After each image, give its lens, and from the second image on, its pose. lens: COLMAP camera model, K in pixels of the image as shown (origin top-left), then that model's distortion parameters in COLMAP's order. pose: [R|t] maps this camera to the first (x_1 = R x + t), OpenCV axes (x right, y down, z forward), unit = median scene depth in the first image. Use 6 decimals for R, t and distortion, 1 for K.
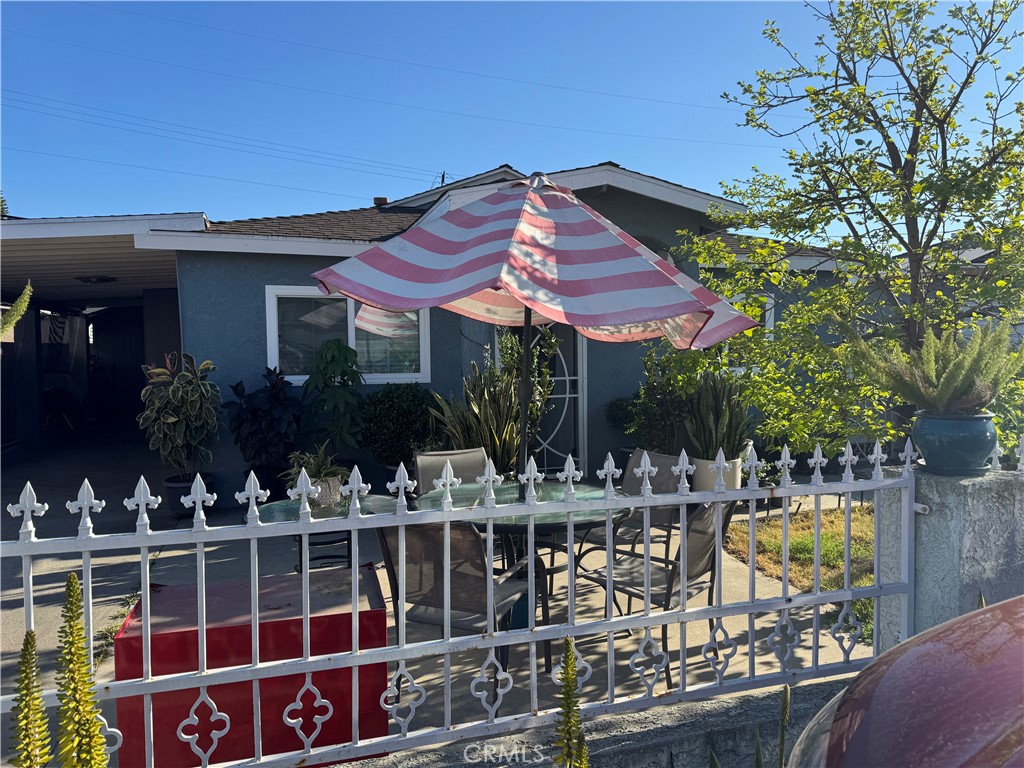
lens RADIAL K [[722.3, 0, 515.3], [0, 722.3, 383.1], [0, 0, 1]] dist [0.025478, -0.007469]
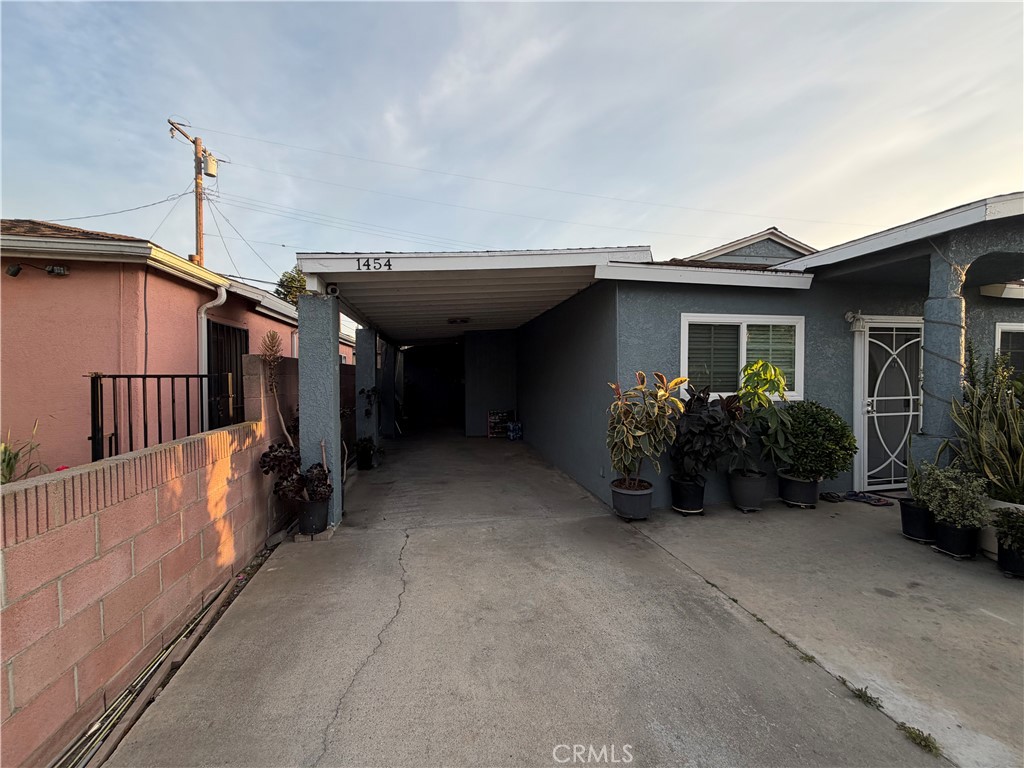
lens RADIAL K [[409.4, 0, 505.5], [0, 409.4, 382.9], [0, 0, 1]] dist [0.000549, -0.000063]
pose [[0.992142, 0.008682, -0.124817, -0.540613], [-0.012565, 0.999460, -0.030358, -0.002620], [0.124487, 0.031687, 0.991715, 0.335649]]
